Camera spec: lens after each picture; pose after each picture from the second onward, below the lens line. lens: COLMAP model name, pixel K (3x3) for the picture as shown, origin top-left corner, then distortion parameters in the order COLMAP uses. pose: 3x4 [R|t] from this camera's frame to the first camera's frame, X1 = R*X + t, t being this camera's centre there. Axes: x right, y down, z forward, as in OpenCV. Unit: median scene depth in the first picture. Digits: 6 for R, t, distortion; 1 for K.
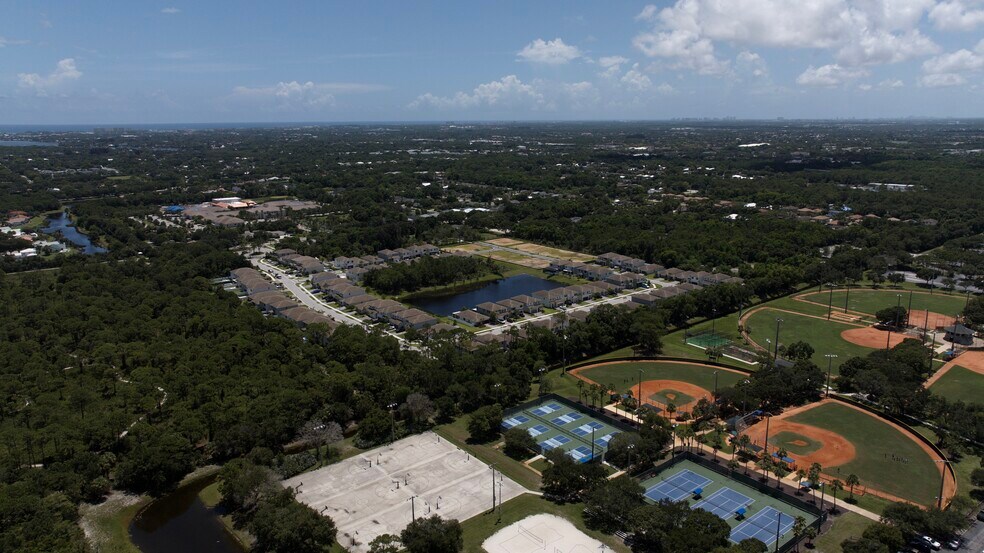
lens RADIAL K [[681.6, 0, 516.5], [0, 681.6, 267.4], [0, 0, 1]] dist [-0.015755, 0.003453]
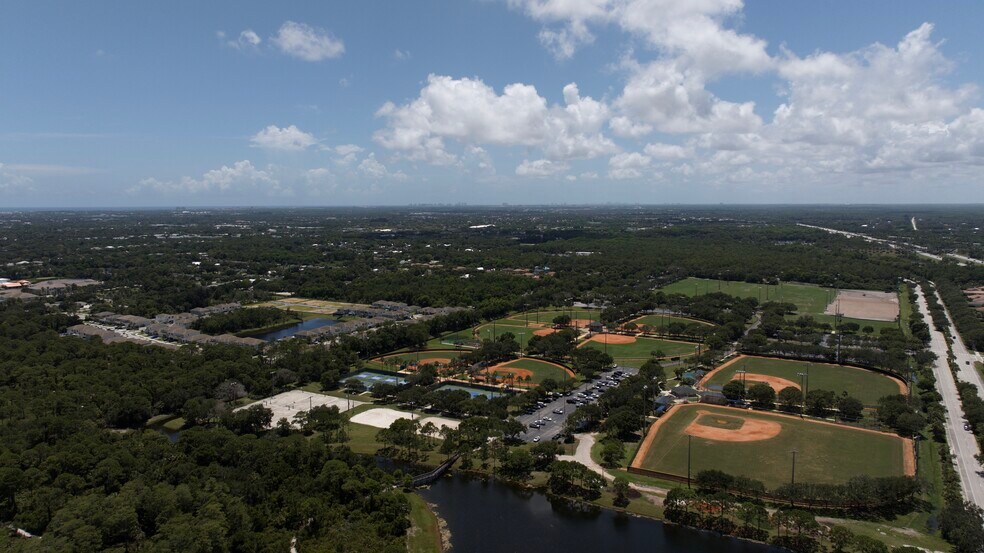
lens RADIAL K [[690.1, 0, 494.8], [0, 690.1, 272.0], [0, 0, 1]] dist [-0.029363, 0.023013]
pose [[0.941140, -0.030532, 0.336635, -0.034851], [0.069726, 0.992029, -0.104962, 0.026118], [-0.330747, 0.122256, 0.935767, -0.116005]]
